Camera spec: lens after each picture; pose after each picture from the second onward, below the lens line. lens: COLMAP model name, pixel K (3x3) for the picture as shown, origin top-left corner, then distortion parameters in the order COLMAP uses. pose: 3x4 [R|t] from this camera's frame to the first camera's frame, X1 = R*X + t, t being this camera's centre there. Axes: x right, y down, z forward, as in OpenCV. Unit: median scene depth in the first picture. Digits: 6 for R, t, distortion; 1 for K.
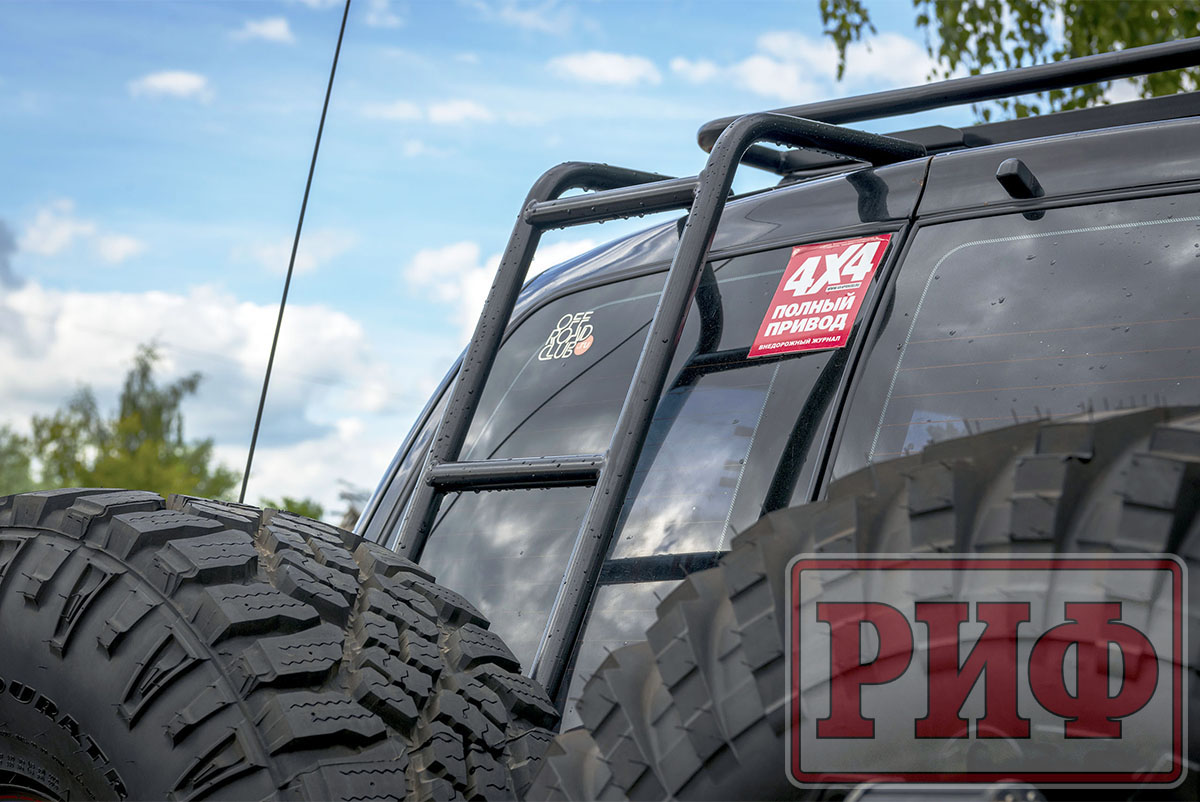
lens RADIAL K [[2579.9, 0, 601.1], [0, 2579.9, 401.4], [0, 0, 1]] dist [-0.135577, 0.000000]
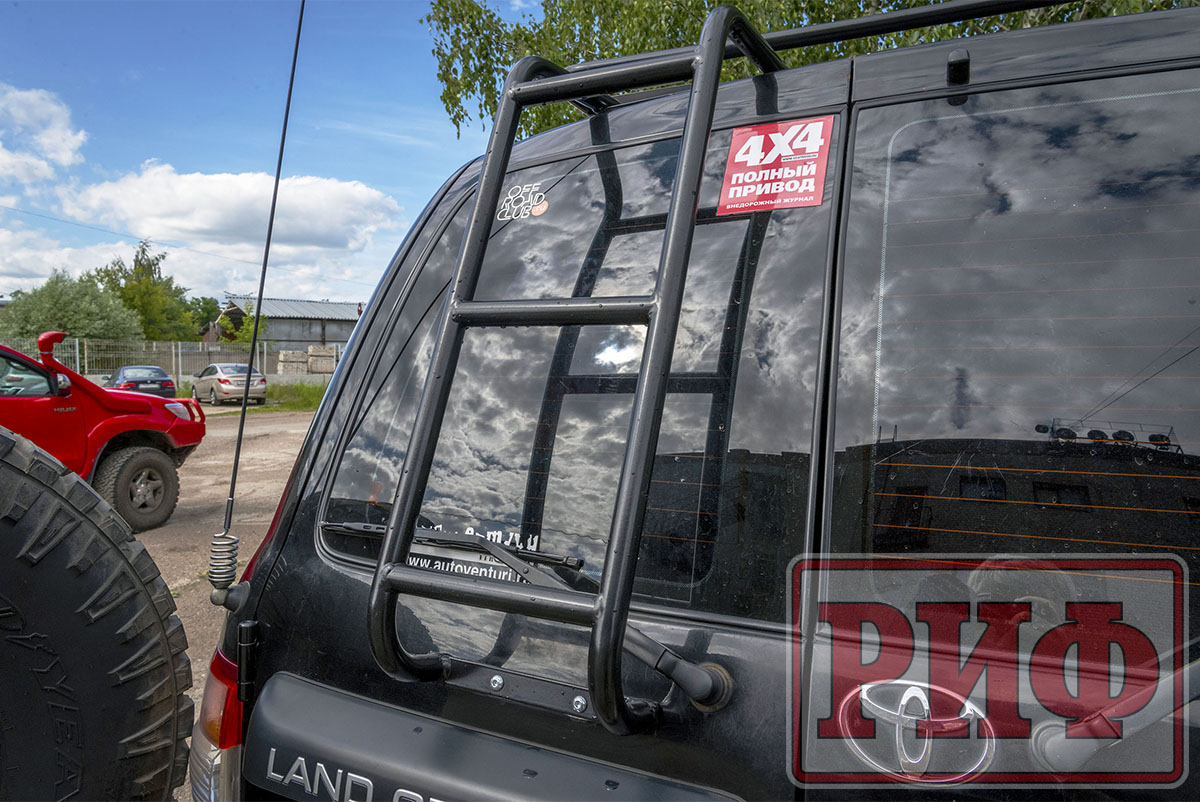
lens RADIAL K [[787.9, 0, 593.9], [0, 787.9, 403.4], [0, 0, 1]] dist [0.005204, 0.000587]
pose [[0.944129, -0.047260, 0.326171, -0.125836], [-0.009492, 0.985356, 0.170247, 0.008134], [-0.329441, -0.163831, 0.929854, 0.652250]]
